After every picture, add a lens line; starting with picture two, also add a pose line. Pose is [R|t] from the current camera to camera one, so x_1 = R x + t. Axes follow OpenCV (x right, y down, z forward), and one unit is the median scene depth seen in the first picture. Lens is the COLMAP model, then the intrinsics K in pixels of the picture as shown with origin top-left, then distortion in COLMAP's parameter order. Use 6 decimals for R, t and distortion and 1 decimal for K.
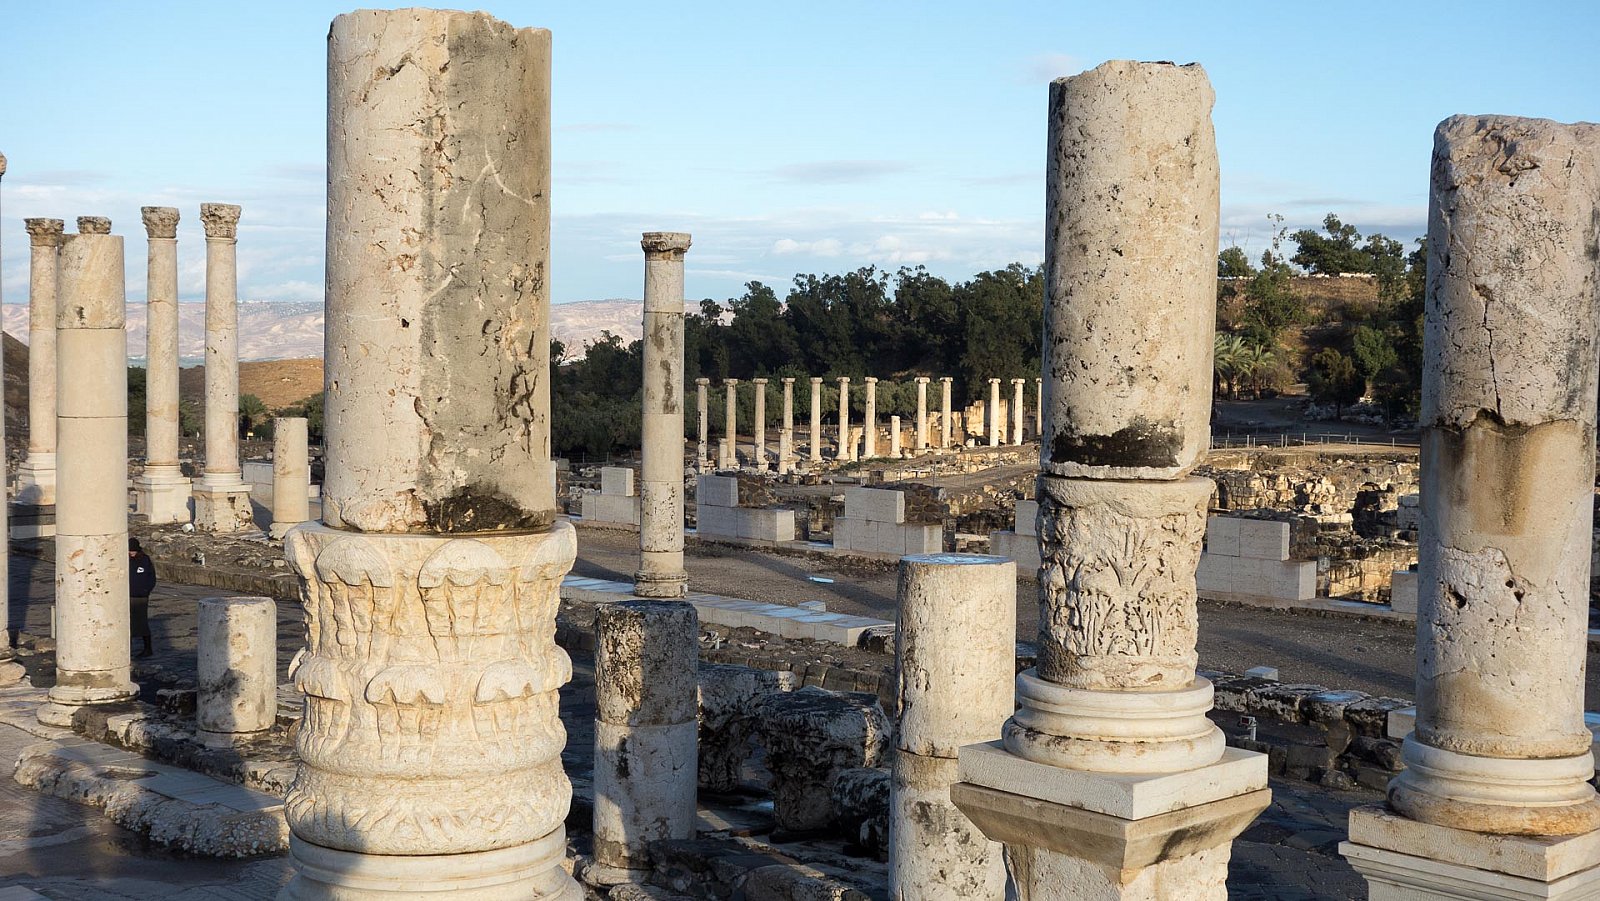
lens RADIAL K [[1991.6, 0, 800.0], [0, 1991.6, 450.5], [0, 0, 1]] dist [-0.015290, -0.011781]
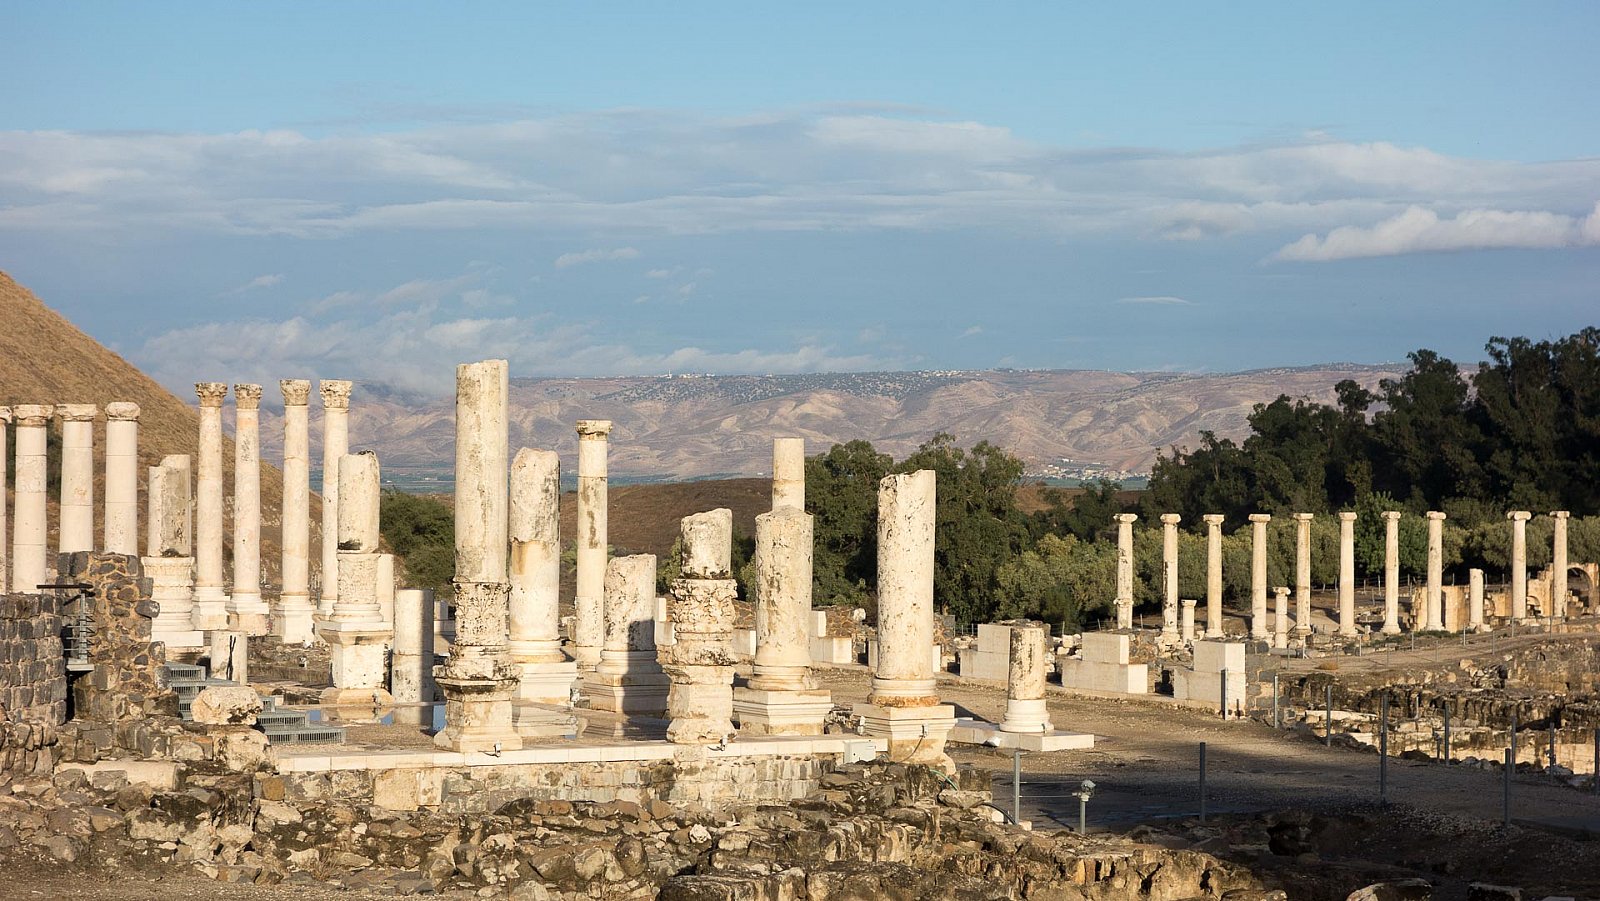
lens RADIAL K [[3851.1, 0, 800.0], [0, 3851.1, 450.5], [0, 0, 1]] dist [0.007816, 0.076057]
pose [[0.969284, -0.006681, -0.245854, 0.130971], [-0.005922, 0.998707, -0.050487, 0.008601], [0.245874, 0.050392, 0.967991, -0.282100]]
